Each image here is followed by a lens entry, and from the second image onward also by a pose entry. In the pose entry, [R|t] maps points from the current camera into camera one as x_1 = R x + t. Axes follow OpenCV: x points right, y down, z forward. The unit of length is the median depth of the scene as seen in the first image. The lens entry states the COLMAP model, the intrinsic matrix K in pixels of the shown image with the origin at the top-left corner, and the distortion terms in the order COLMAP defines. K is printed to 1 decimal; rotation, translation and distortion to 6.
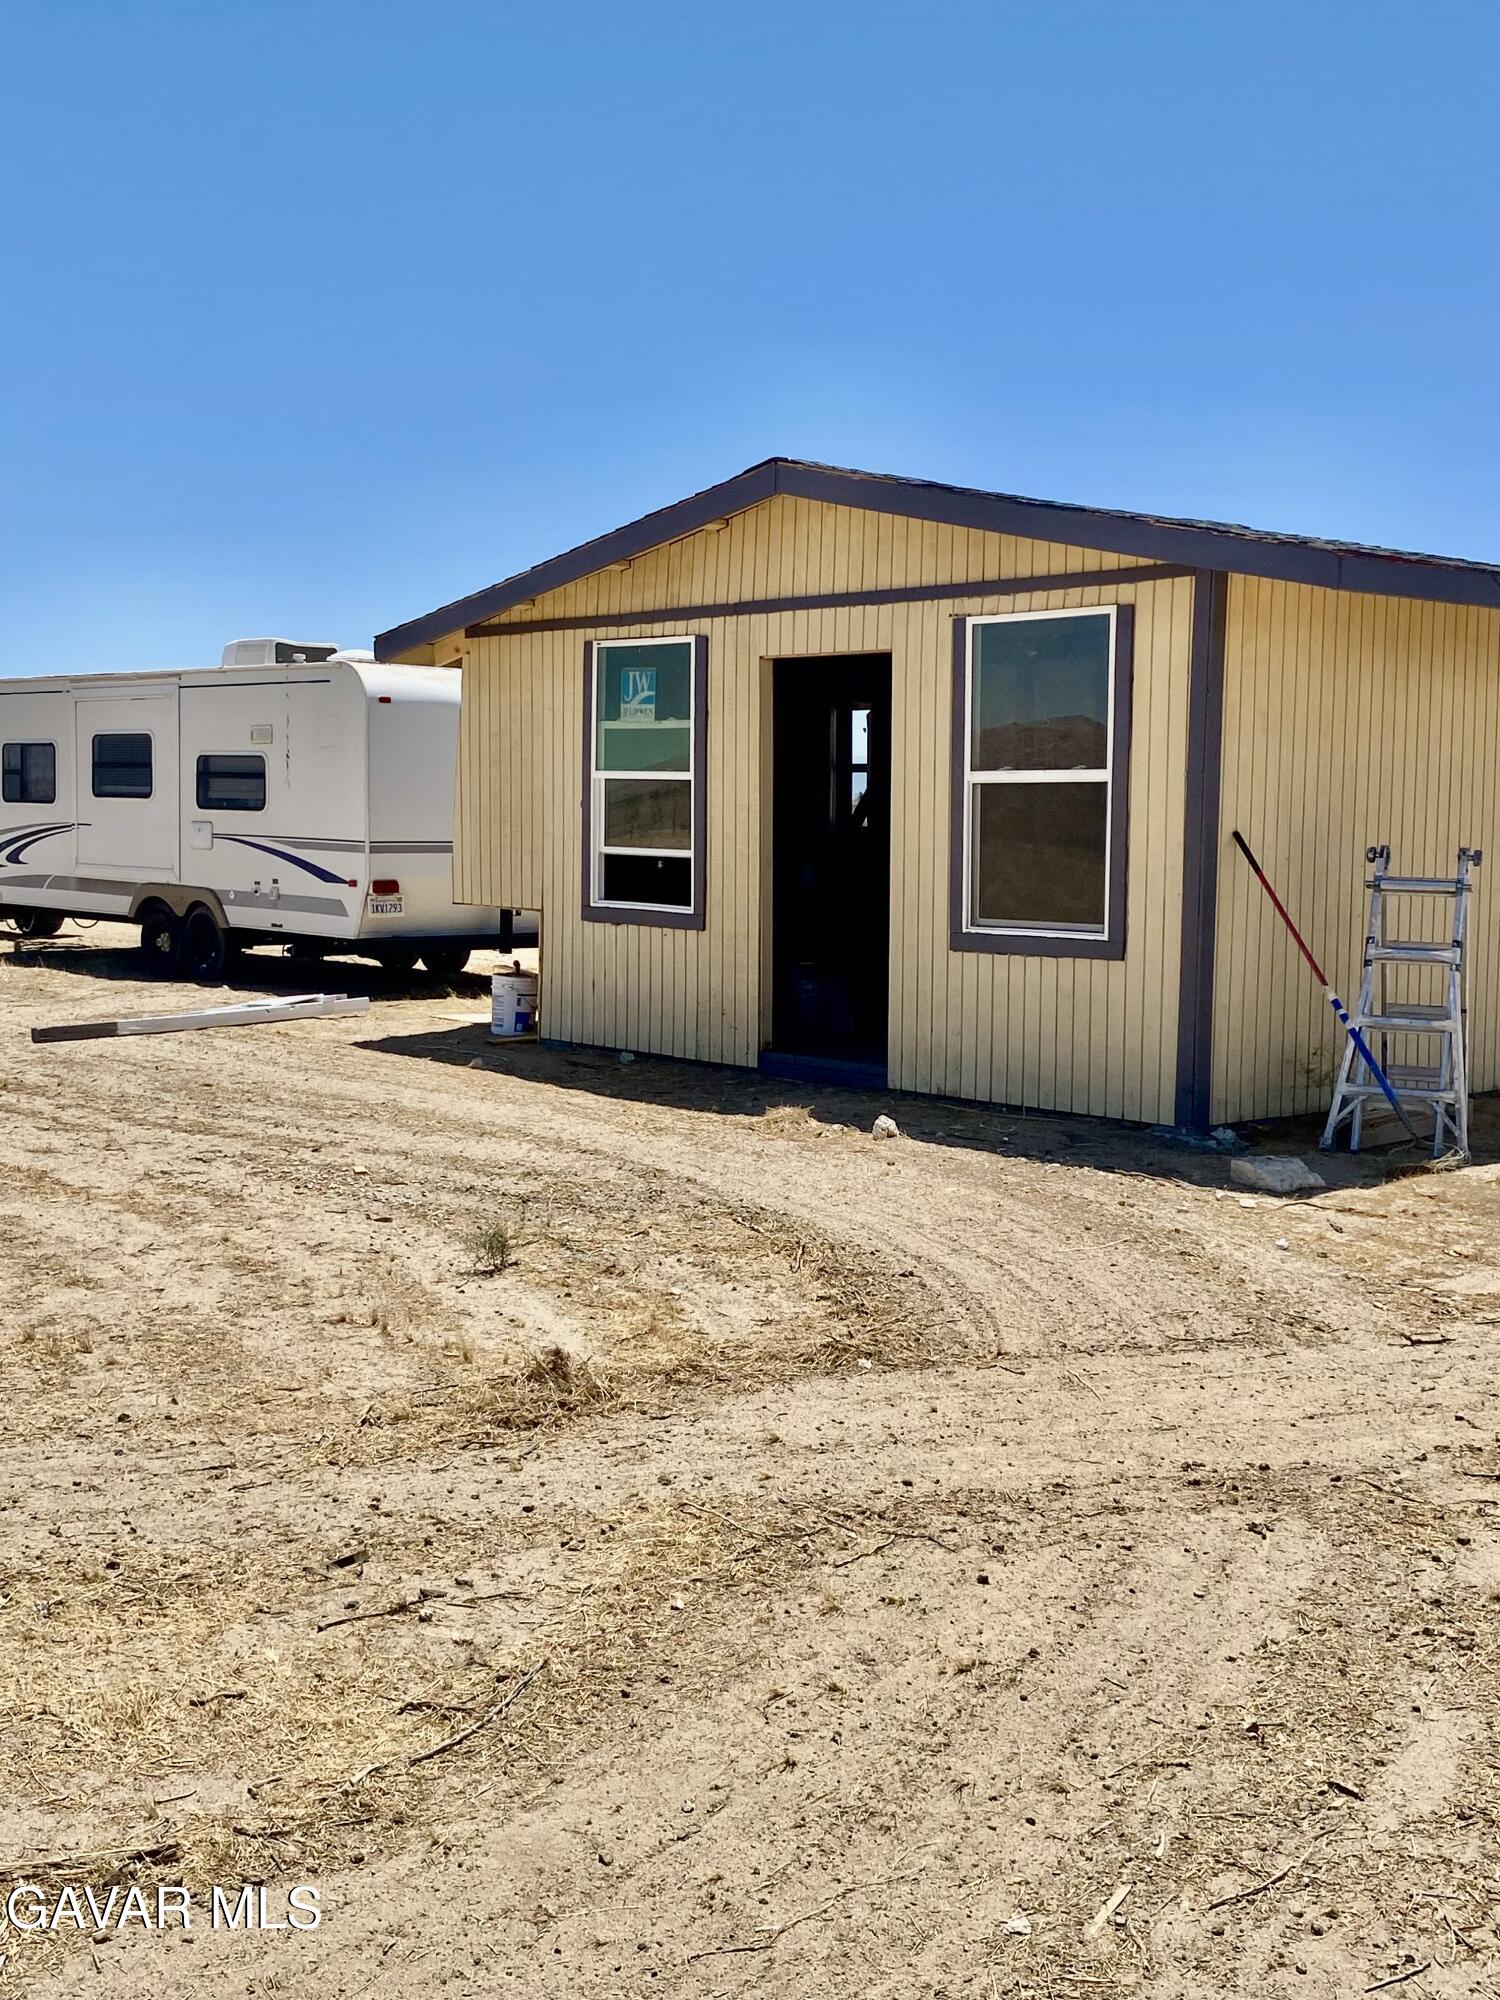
lens RADIAL K [[2317.8, 0, 751.0], [0, 2317.8, 999.3], [0, 0, 1]] dist [-0.004011, 0.000000]
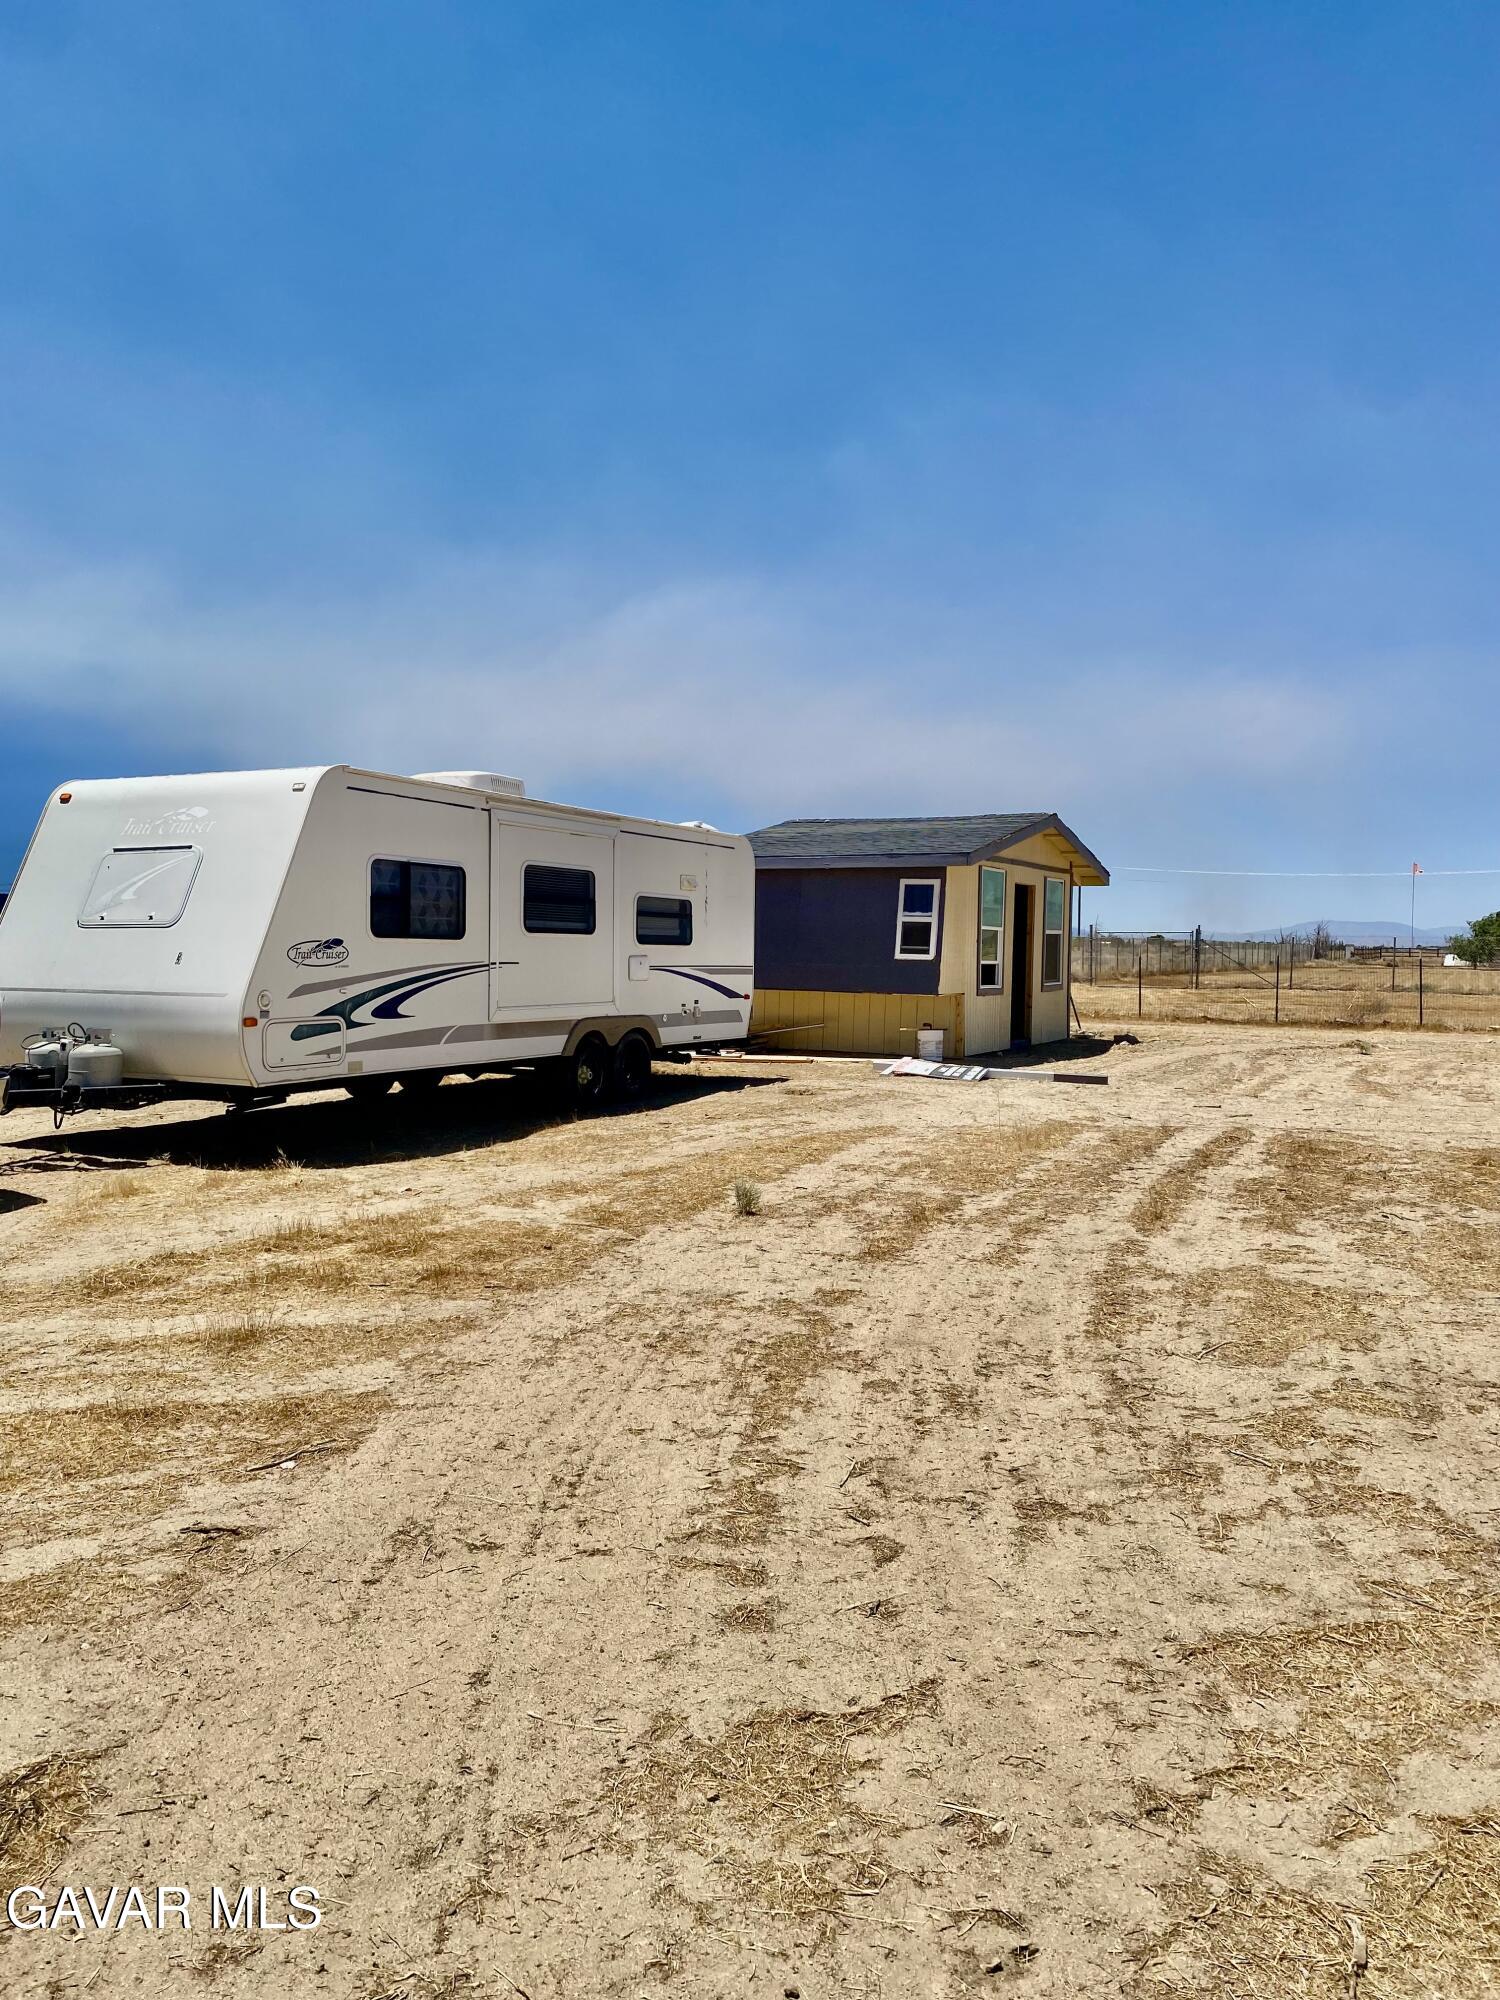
lens RADIAL K [[1519.3, 0, 750.4], [0, 1519.3, 1001.7], [0, 0, 1]] dist [-0.000322, 0.000002]
pose [[-0.366156, -0.031841, 0.930008, -0.935496], [0.085653, 0.994018, 0.067755, -0.099671], [-0.926603, 0.104467, -0.361239, 1.218073]]
